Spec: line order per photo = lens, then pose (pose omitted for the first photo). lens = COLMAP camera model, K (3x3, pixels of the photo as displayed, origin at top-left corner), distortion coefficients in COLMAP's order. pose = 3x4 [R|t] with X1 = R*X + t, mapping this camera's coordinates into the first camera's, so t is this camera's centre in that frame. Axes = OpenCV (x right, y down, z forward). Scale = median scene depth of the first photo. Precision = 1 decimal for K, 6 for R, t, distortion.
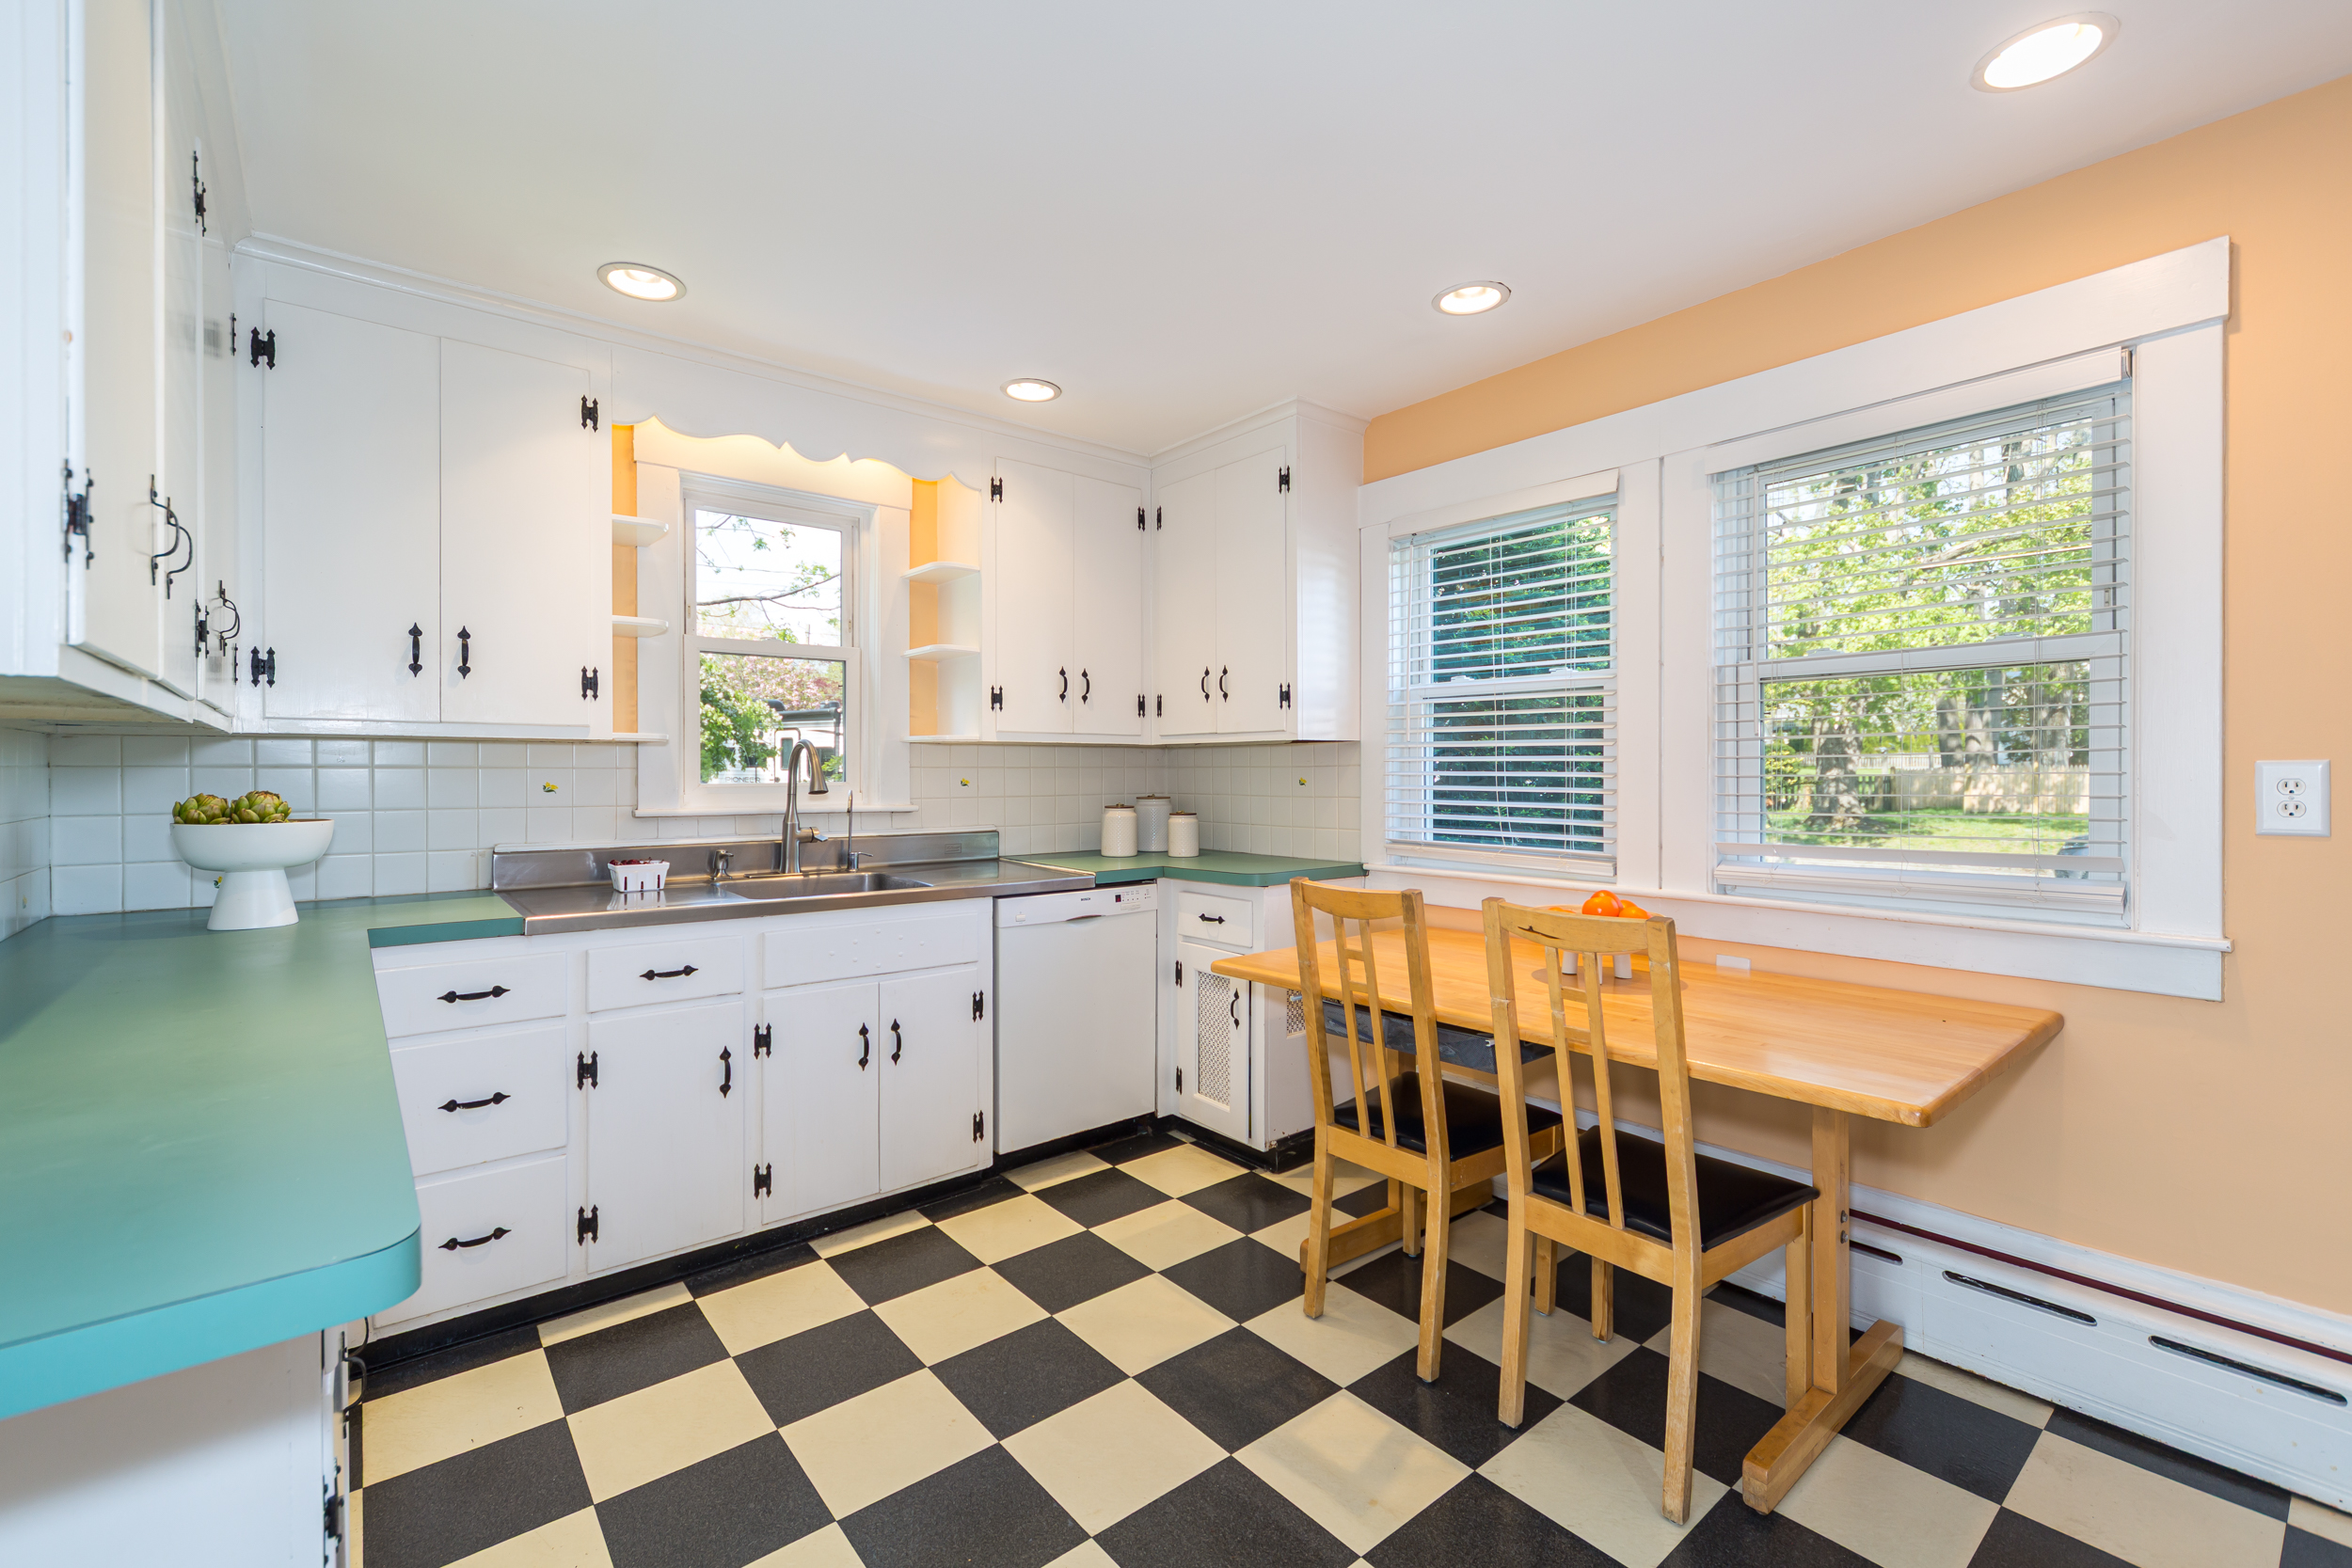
lens RADIAL K [[1028.9, 0, 1224.2], [0, 1028.9, 777.7], [0, 0, 1]] dist [-0.000562, 0.000393]
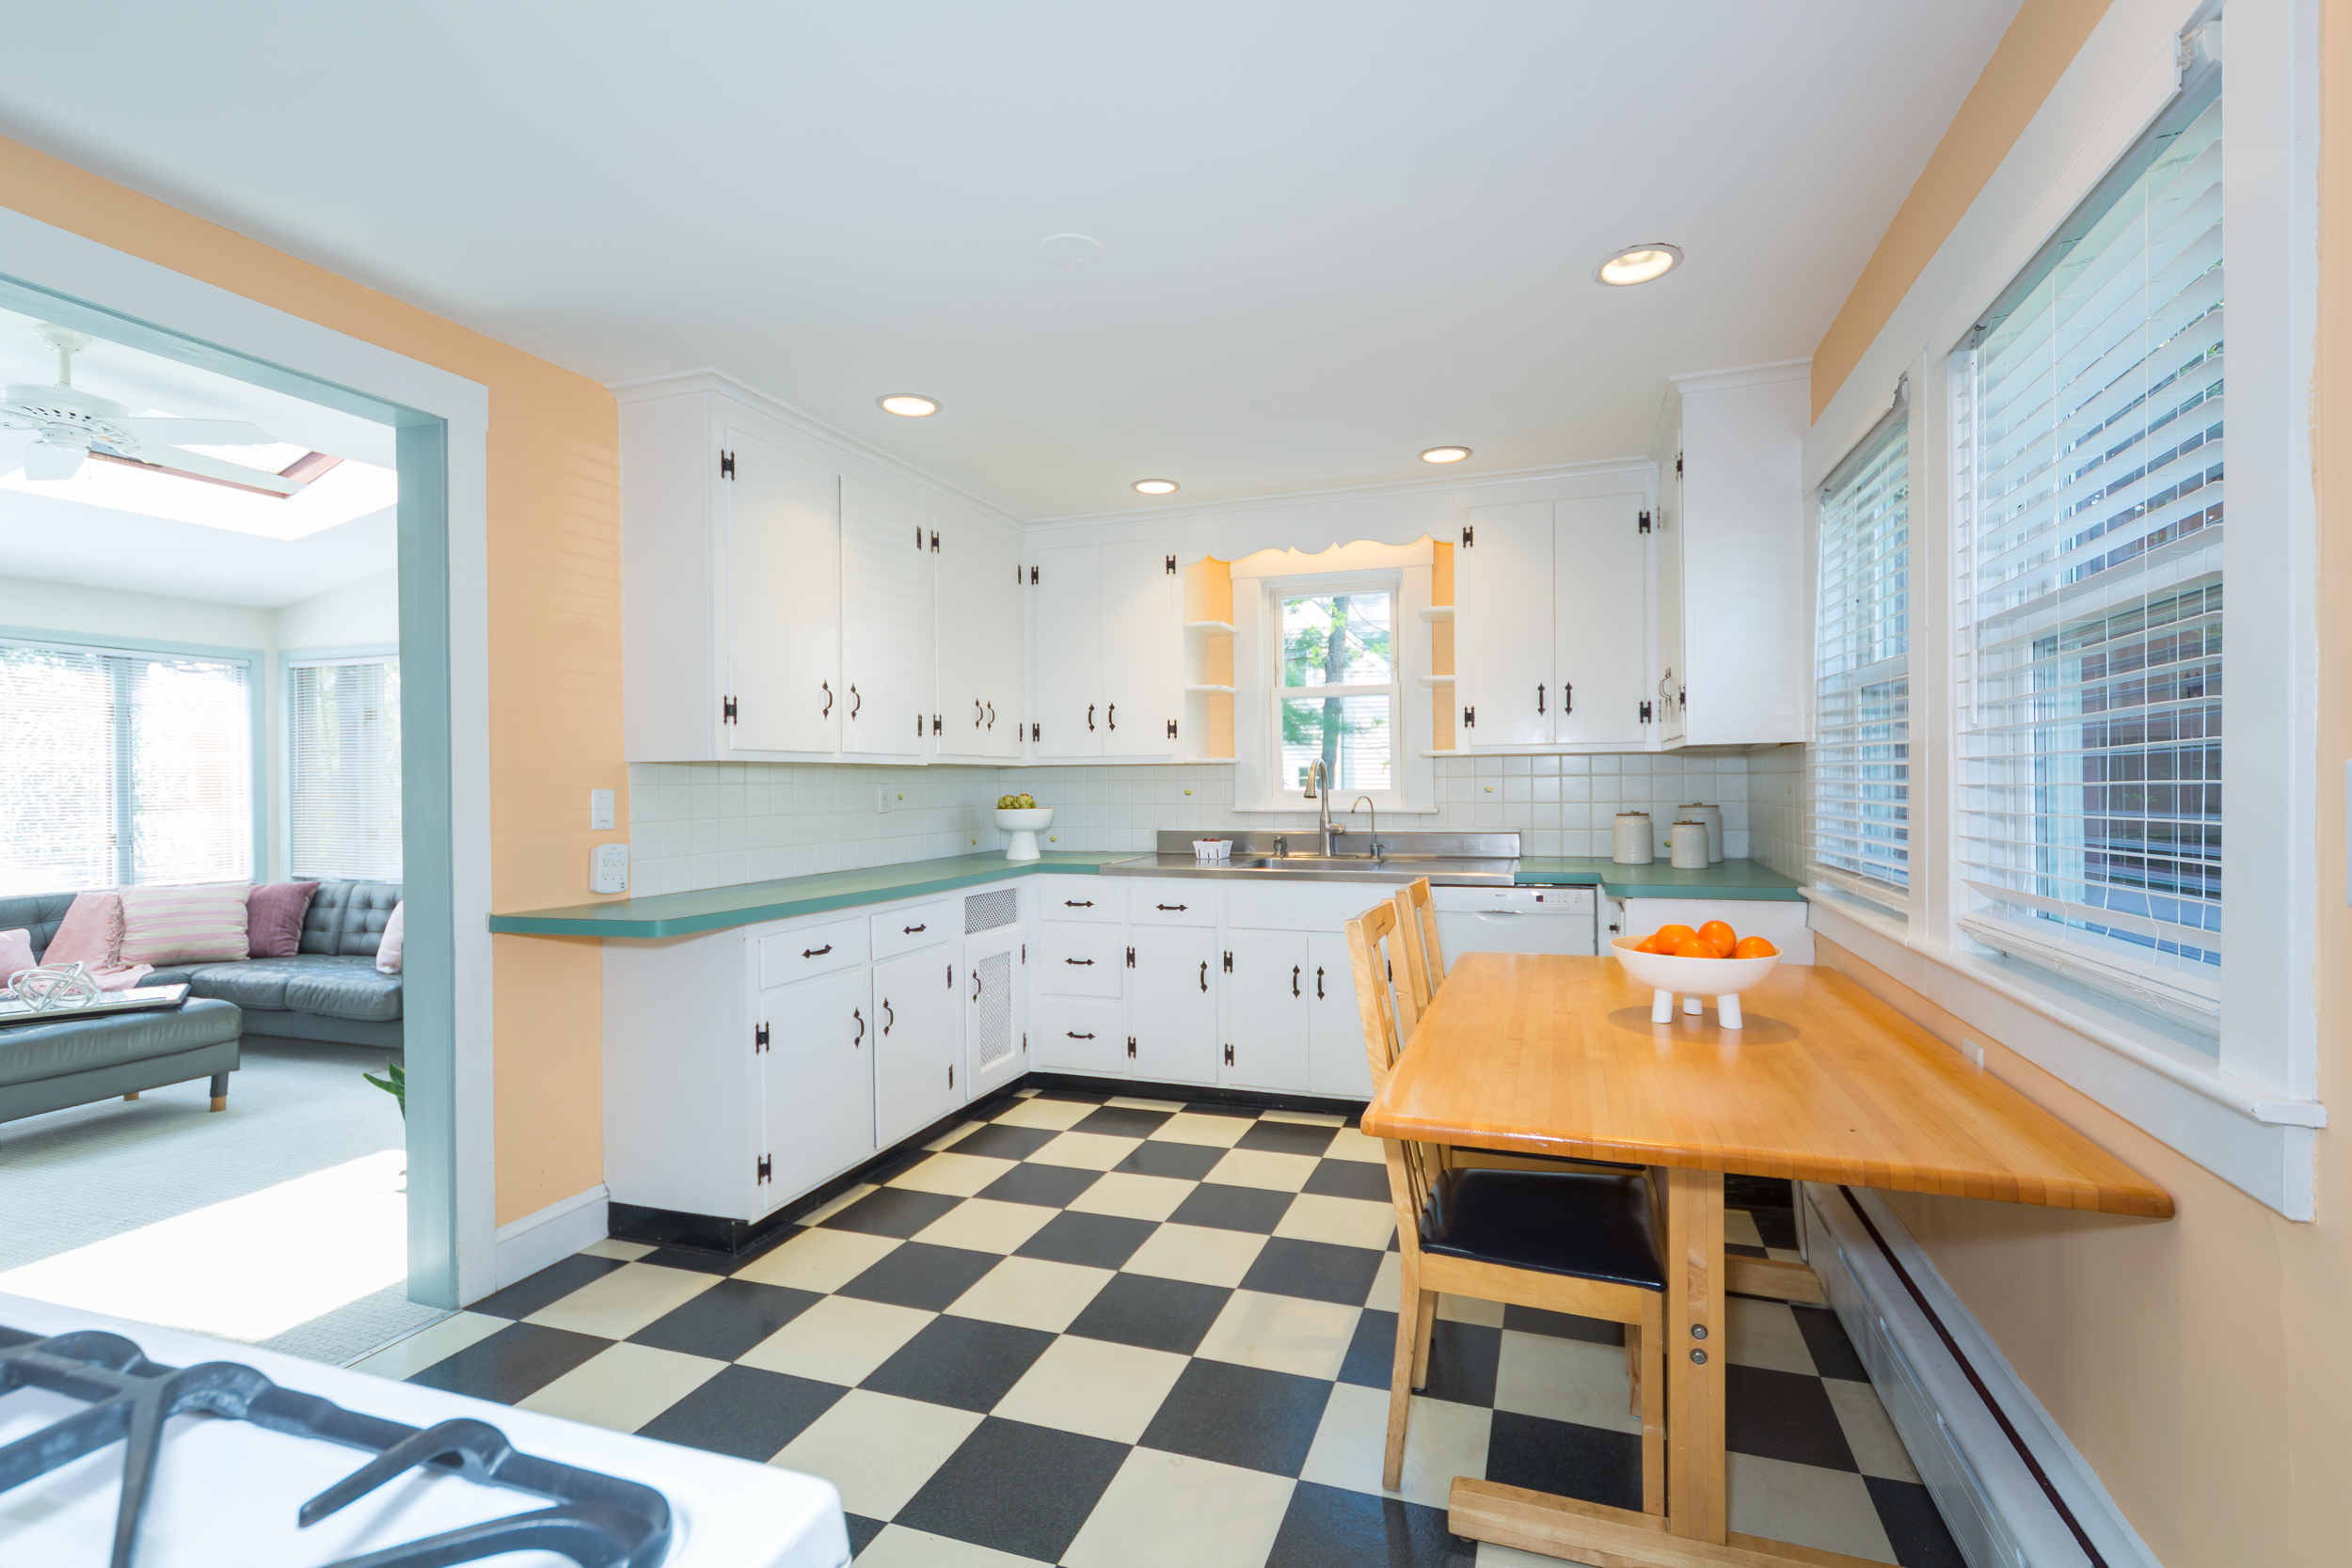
lens RADIAL K [[1028.9, 0, 1195.4], [0, 1028.9, 787.1], [0, 0, 1]] dist [-0.000562, 0.000393]
pose [[0.518989, 0.000554, -0.854781, 0.811143], [0.002852, 0.999993, 0.002380, -0.002794], [0.854776, -0.003673, 0.518984, 0.181630]]
